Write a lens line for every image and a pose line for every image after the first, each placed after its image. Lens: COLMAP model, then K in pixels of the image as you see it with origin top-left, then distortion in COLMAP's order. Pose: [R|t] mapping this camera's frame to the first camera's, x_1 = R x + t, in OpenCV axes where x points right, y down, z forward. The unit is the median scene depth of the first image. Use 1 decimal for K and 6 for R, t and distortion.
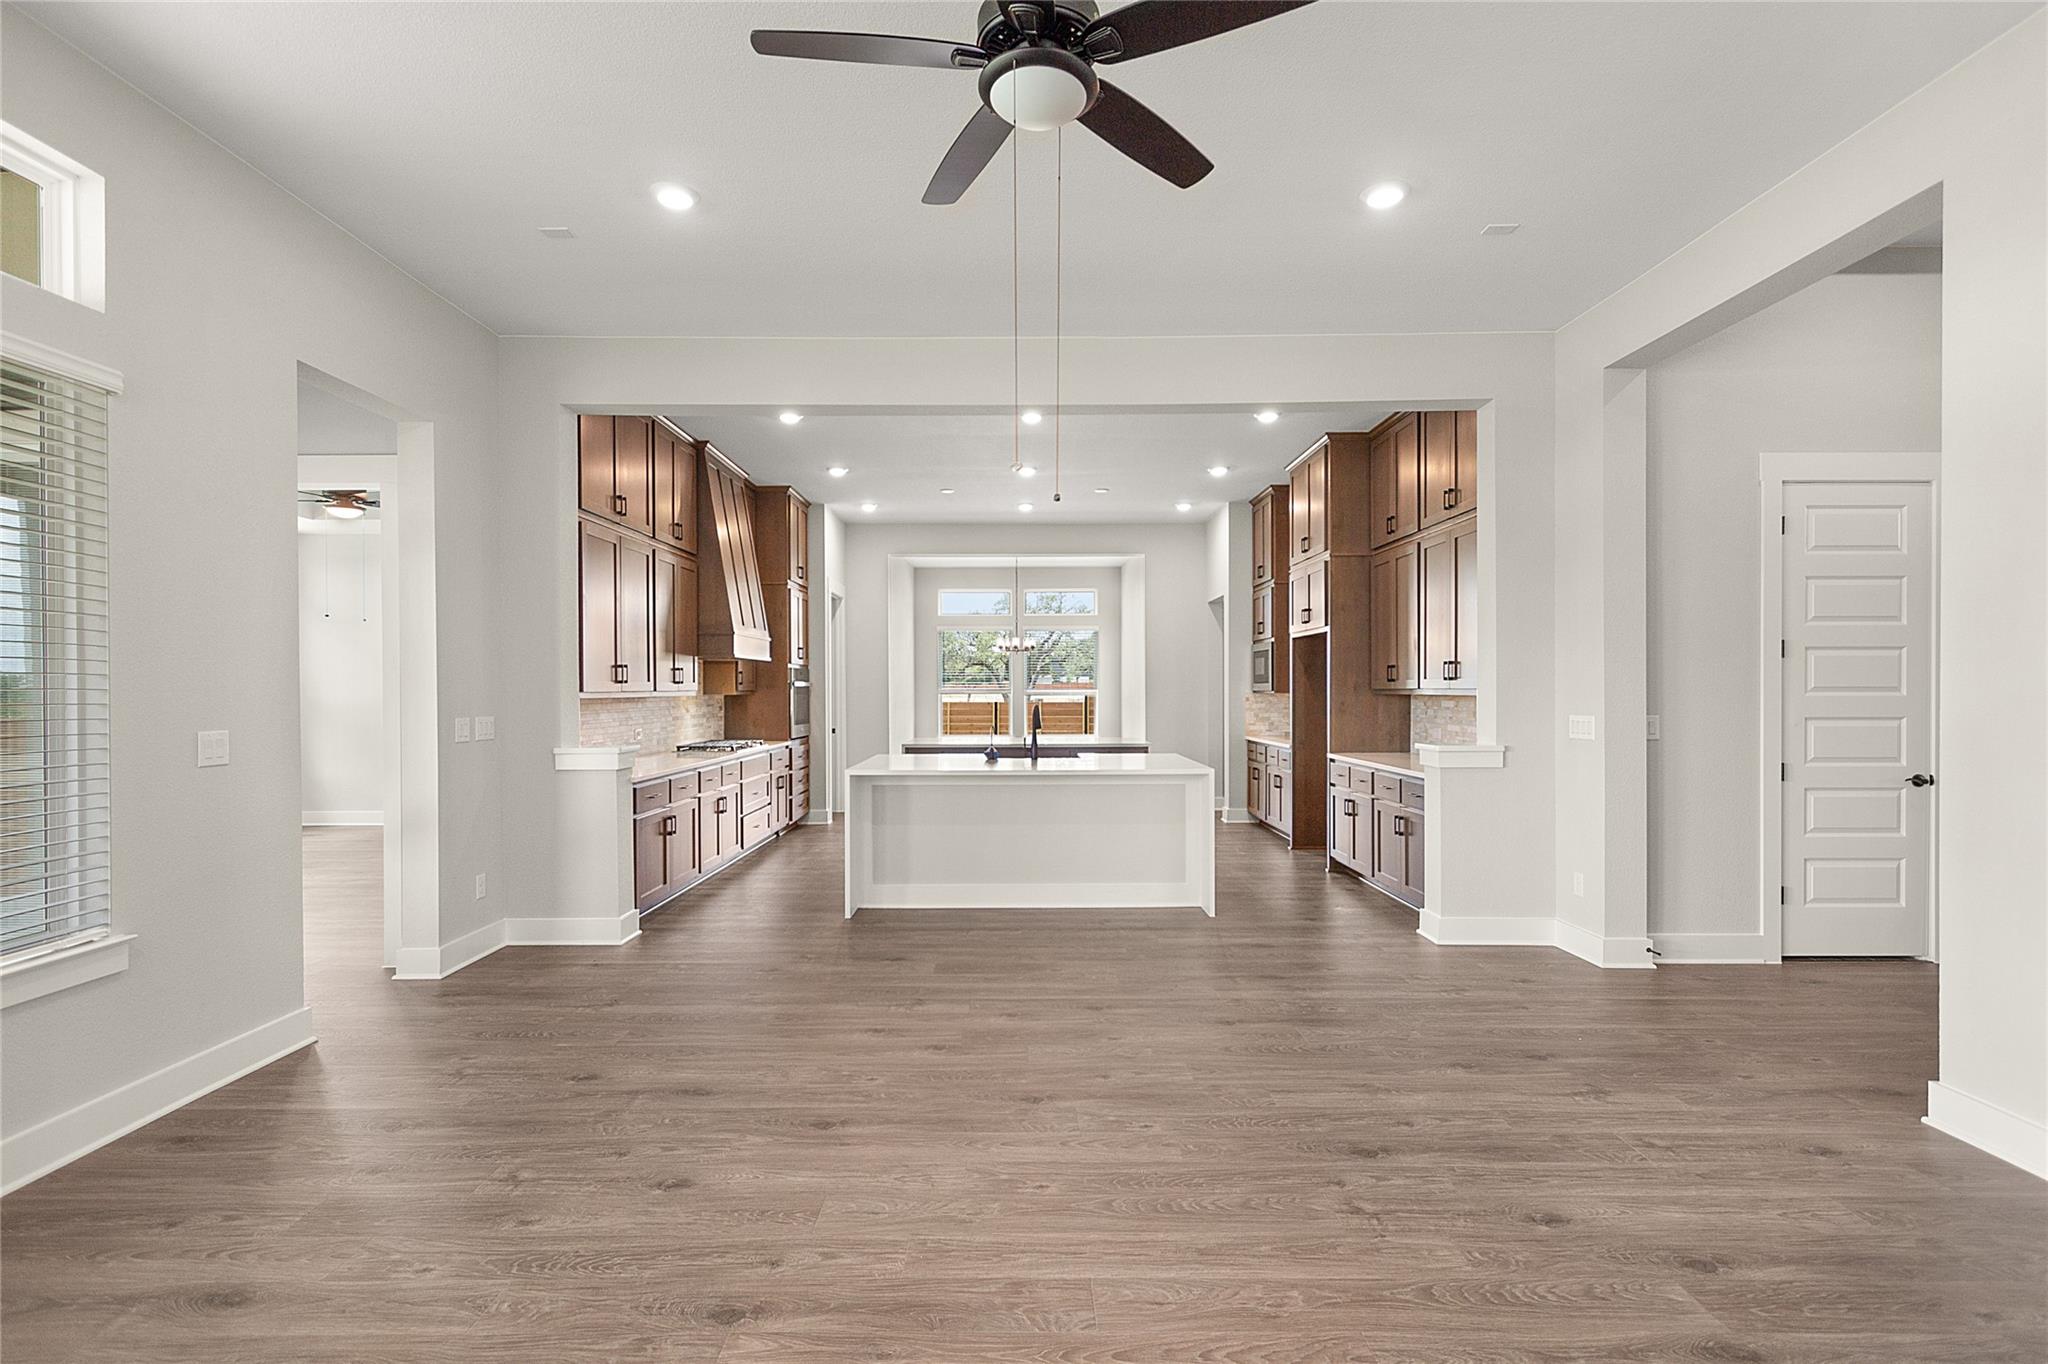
lens RADIAL K [[964.7, 0, 1019.1], [0, 964.7, 695.3], [0, 0, 1]] dist [0.015756, -0.006997]
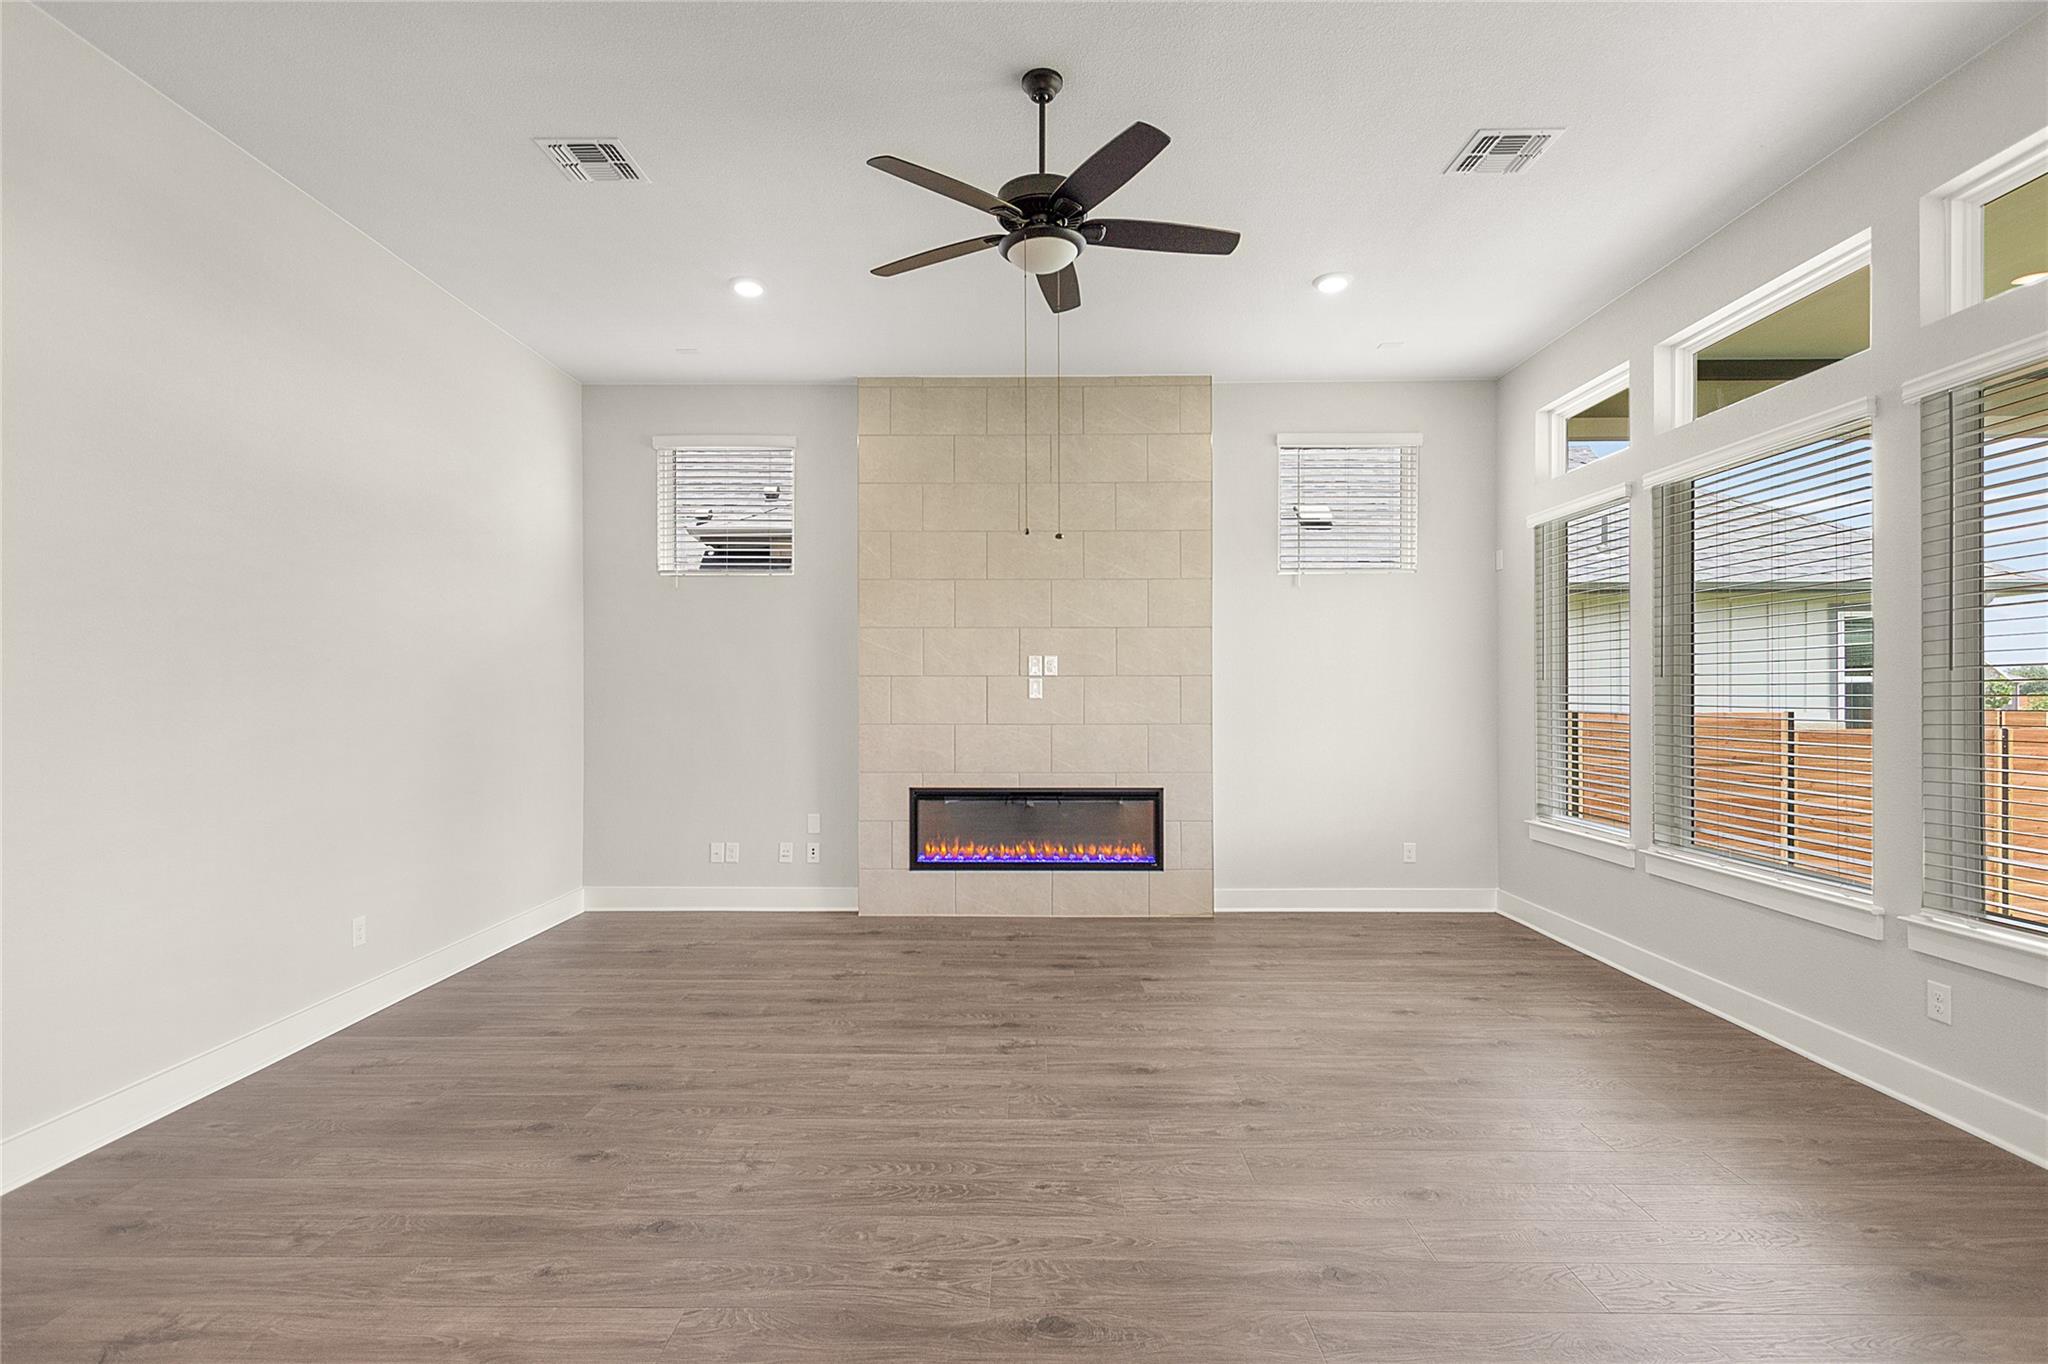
lens RADIAL K [[964.7, 0, 1019.1], [0, 964.7, 695.3], [0, 0, 1]] dist [0.015756, -0.006997]
pose [[-0.999966, 0.003820, 0.007255, 0.037971], [0.003873, 0.999965, 0.007428, -0.001743], [-0.007227, 0.007456, -0.999946, 1.990449]]
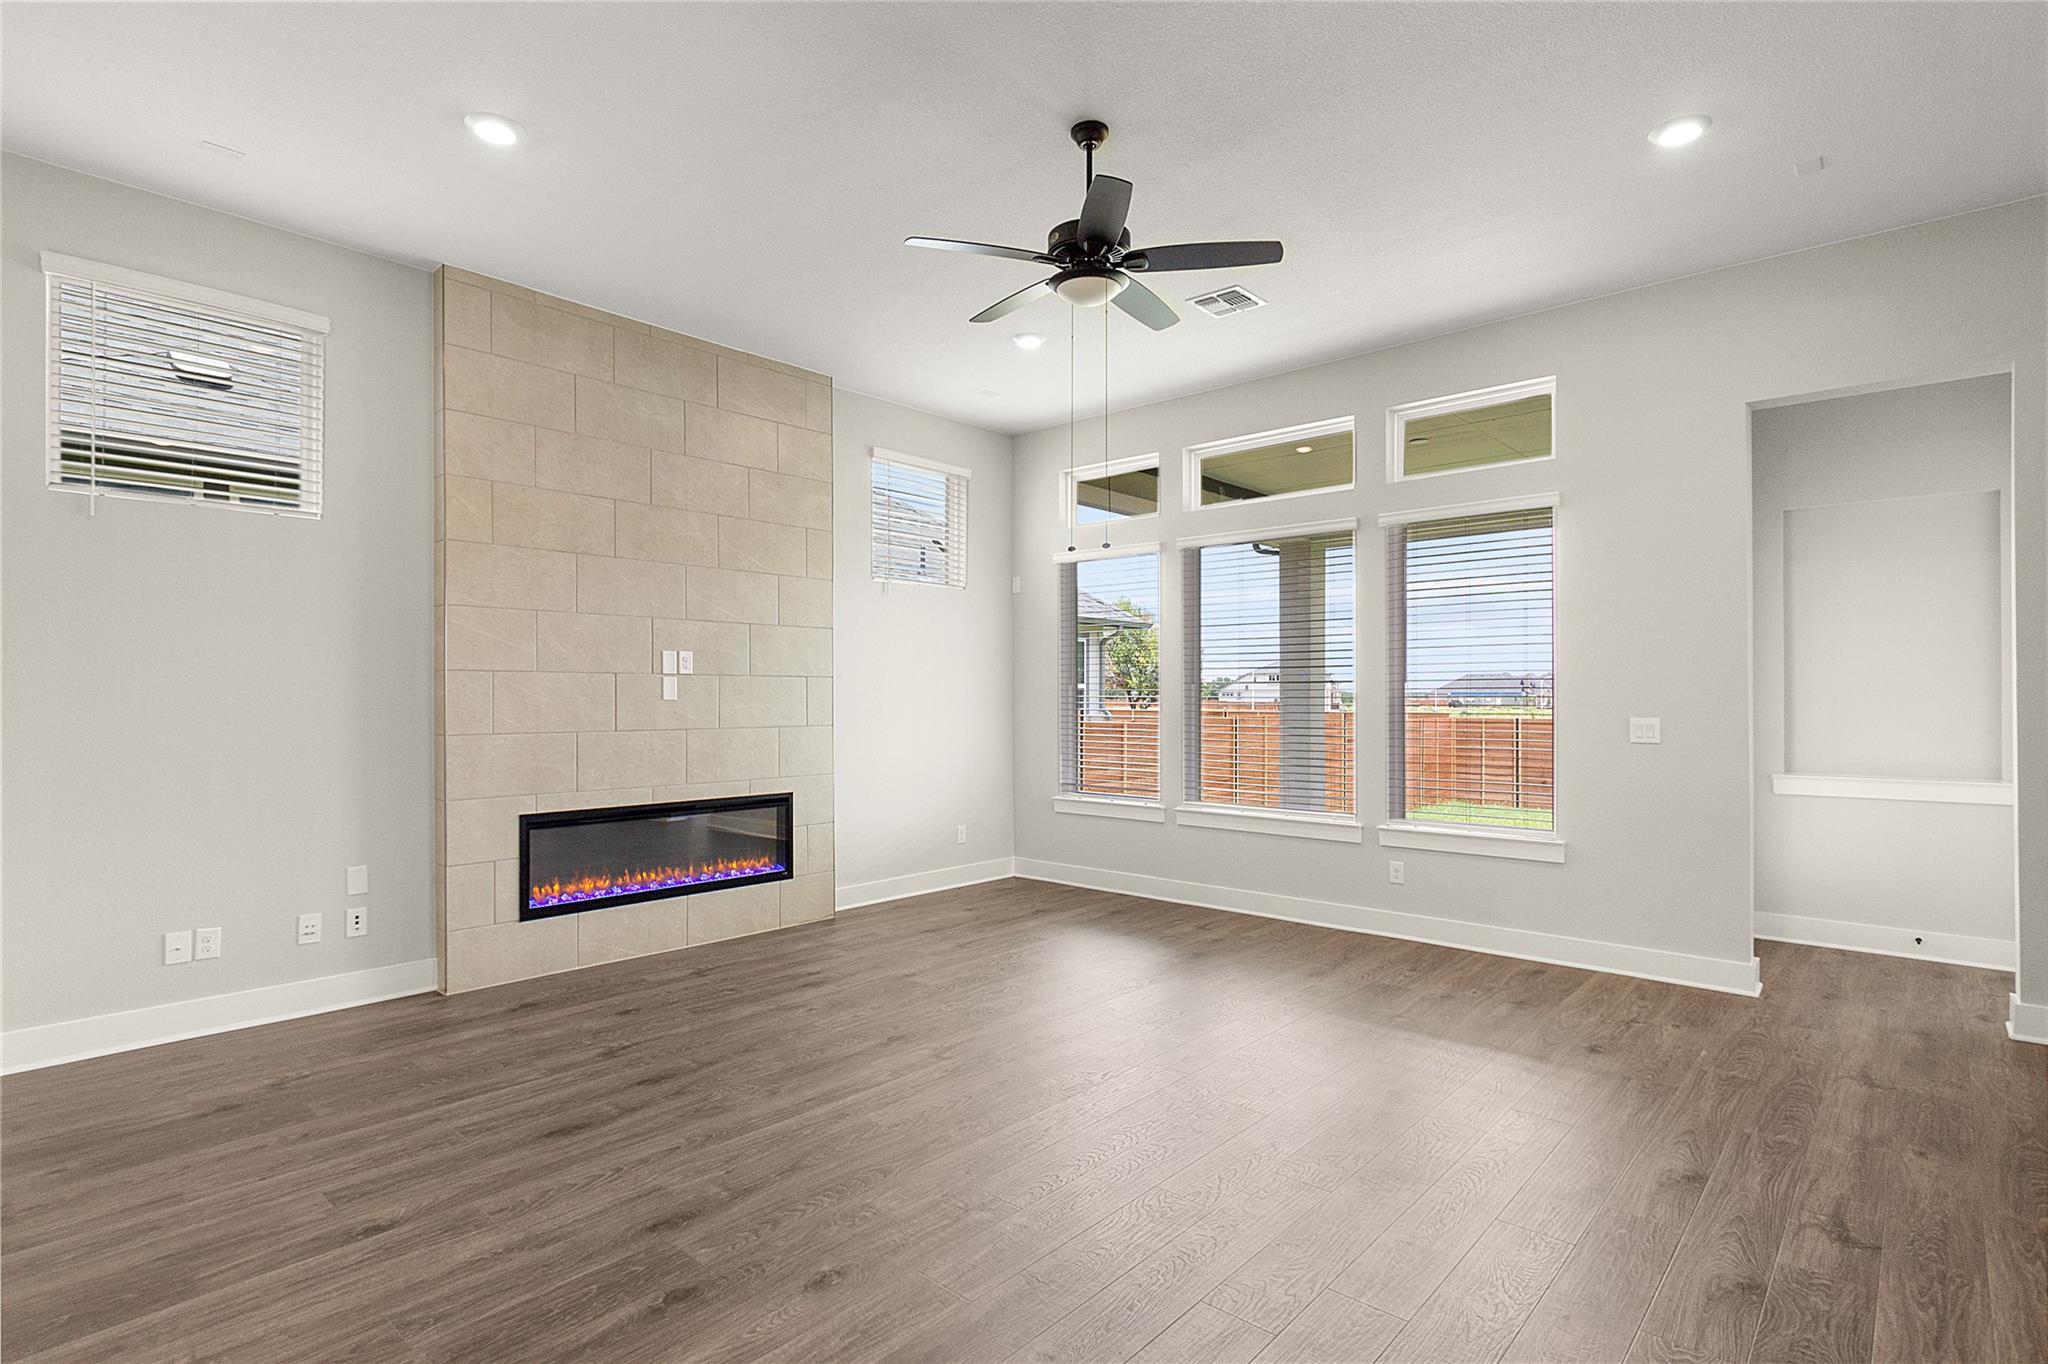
lens RADIAL K [[1013.9, 0, 1020.5], [0, 1013.9, 692.9], [0, 0, 1]] dist [0.006541, 0.000542]
pose [[-0.665562, 0.000267, -0.746342, 1.053695], [-0.003778, 0.999986, 0.003727, -0.002135], [0.746333, 0.005300, -0.665552, 1.646395]]
